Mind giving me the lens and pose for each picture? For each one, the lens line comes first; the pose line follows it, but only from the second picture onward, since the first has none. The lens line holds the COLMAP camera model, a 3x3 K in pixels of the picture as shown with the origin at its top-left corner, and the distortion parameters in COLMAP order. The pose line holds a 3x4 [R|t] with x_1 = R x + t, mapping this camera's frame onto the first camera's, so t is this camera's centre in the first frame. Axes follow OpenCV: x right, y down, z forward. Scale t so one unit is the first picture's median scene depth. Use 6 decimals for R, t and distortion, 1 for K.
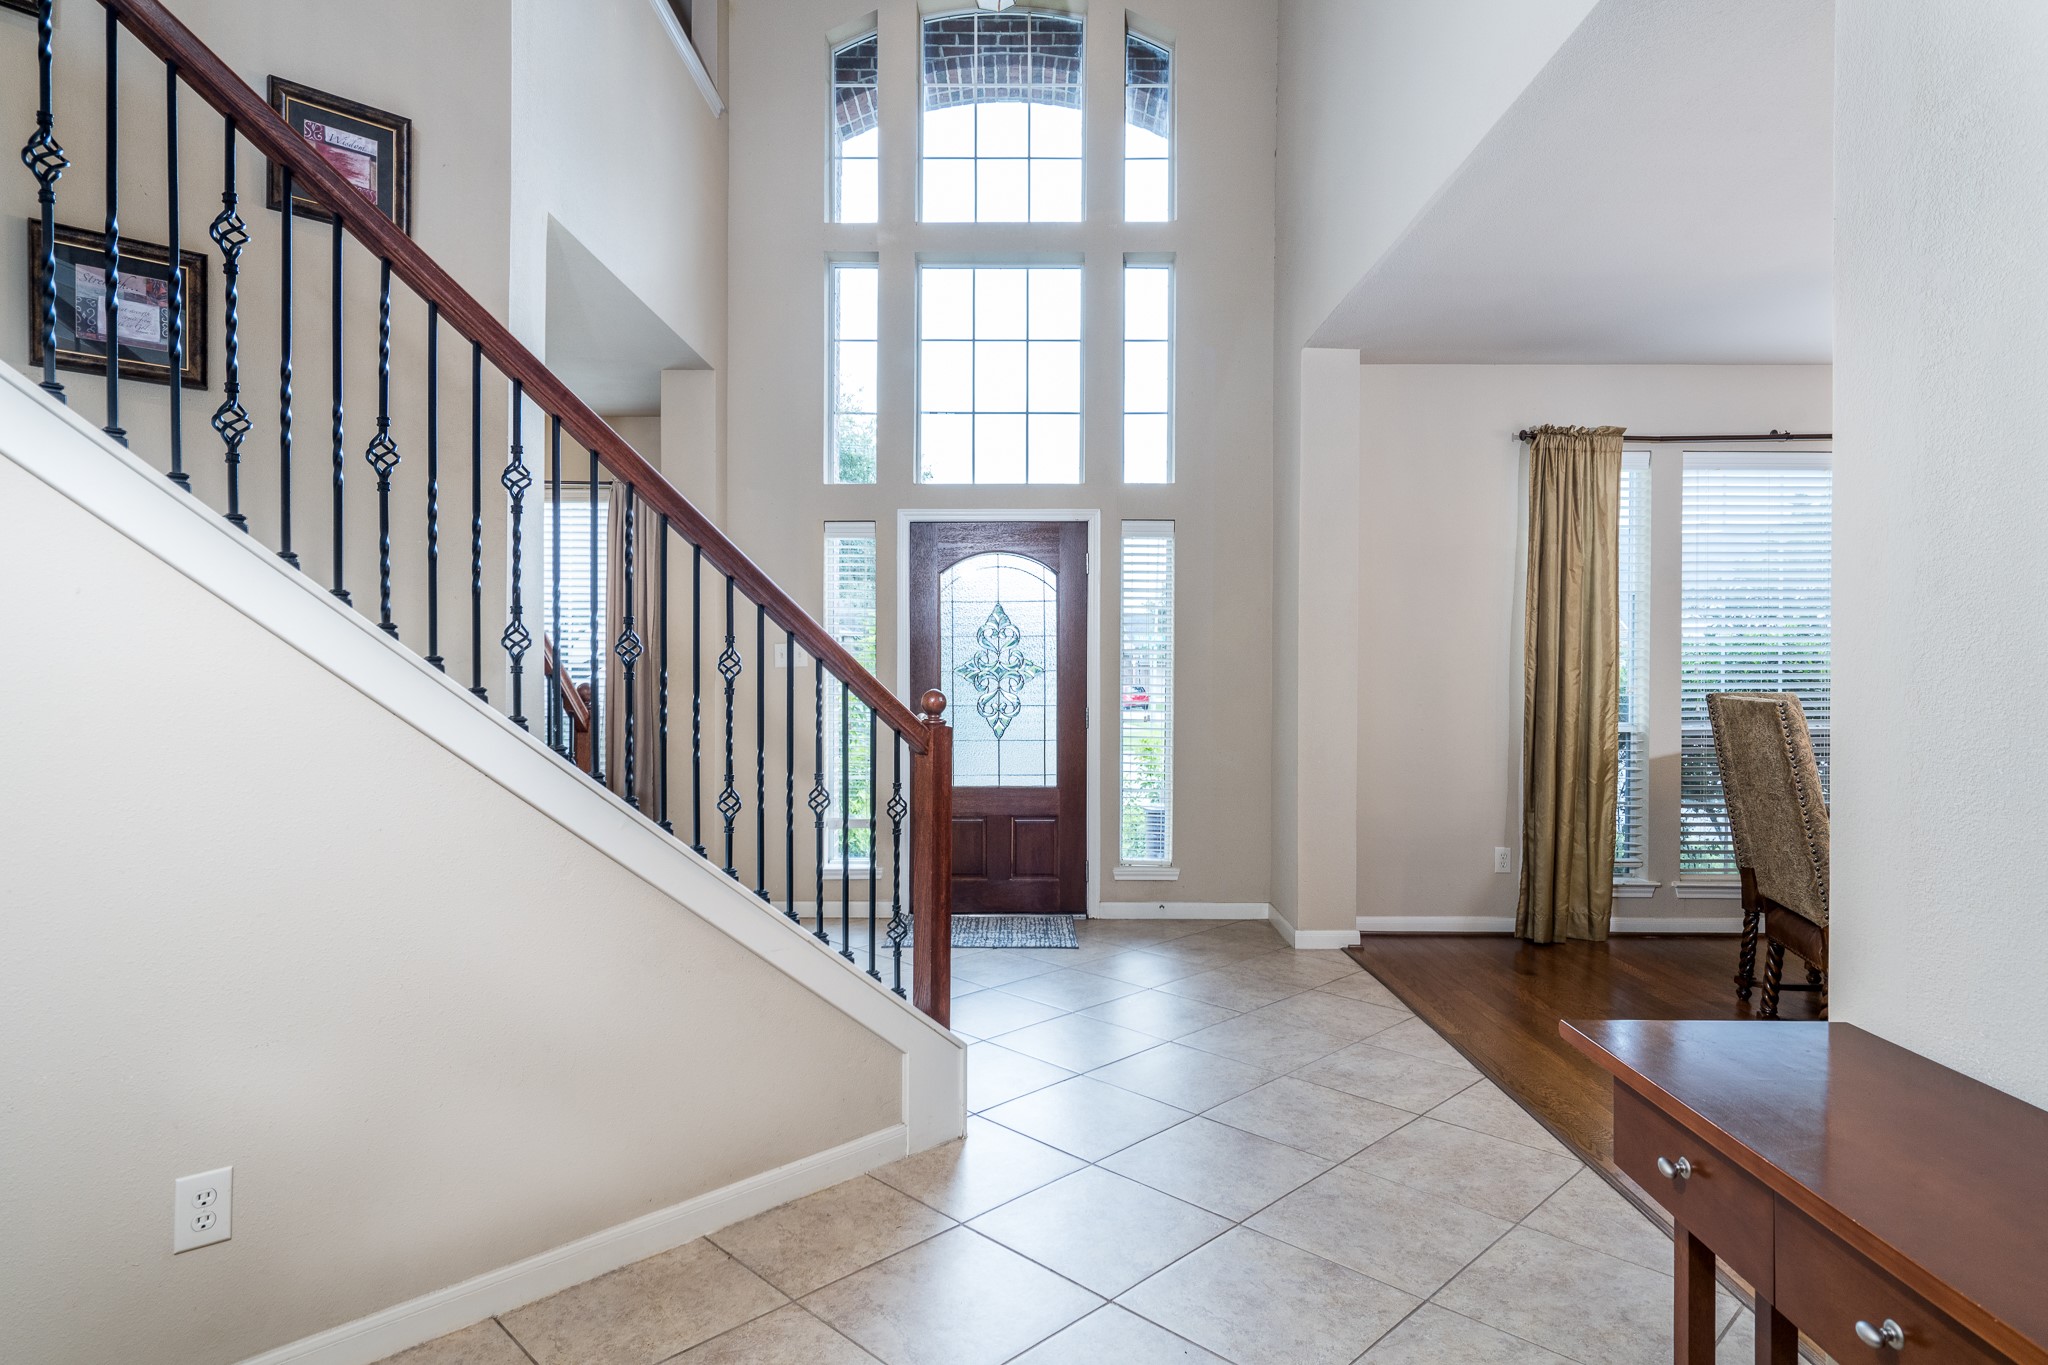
lens RADIAL K [[1110.4, 0, 1021.4], [0, 1110.4, 686.2], [0, 0, 1]] dist [0.002155, 0.000581]
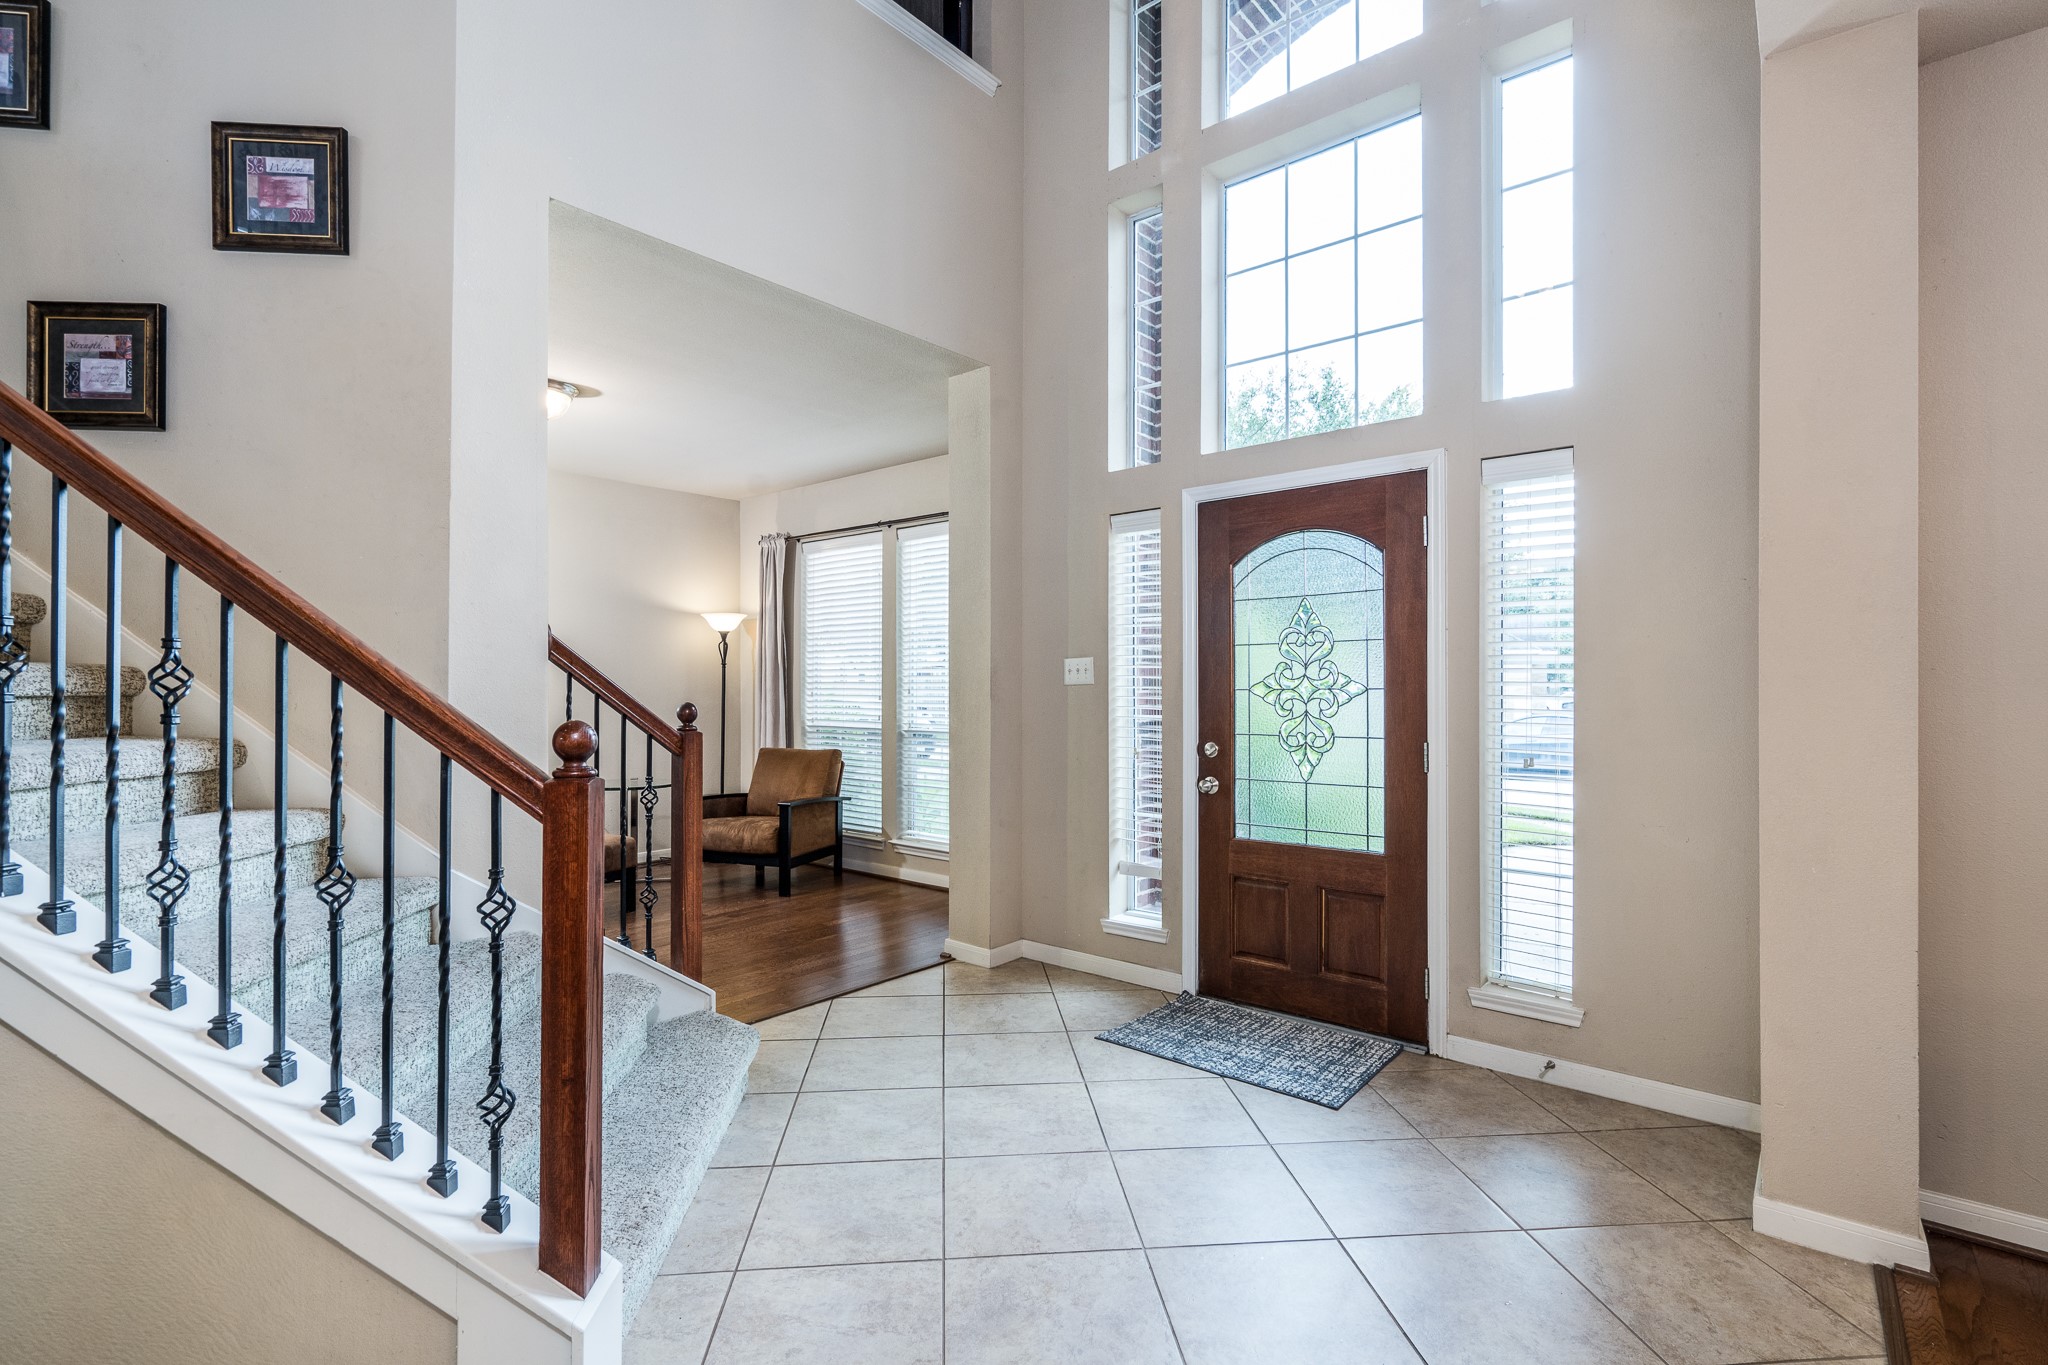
lens RADIAL K [[943.3, 0, 1023.1], [0, 943.3, 692.5], [0, 0, 1]] dist [0.001595, 0.002062]
pose [[0.773091, -0.008261, -0.634242, 0.235233], [-0.004248, 0.999825, -0.018201, 0.000641], [0.634281, 0.016766, 0.772920, 0.396970]]
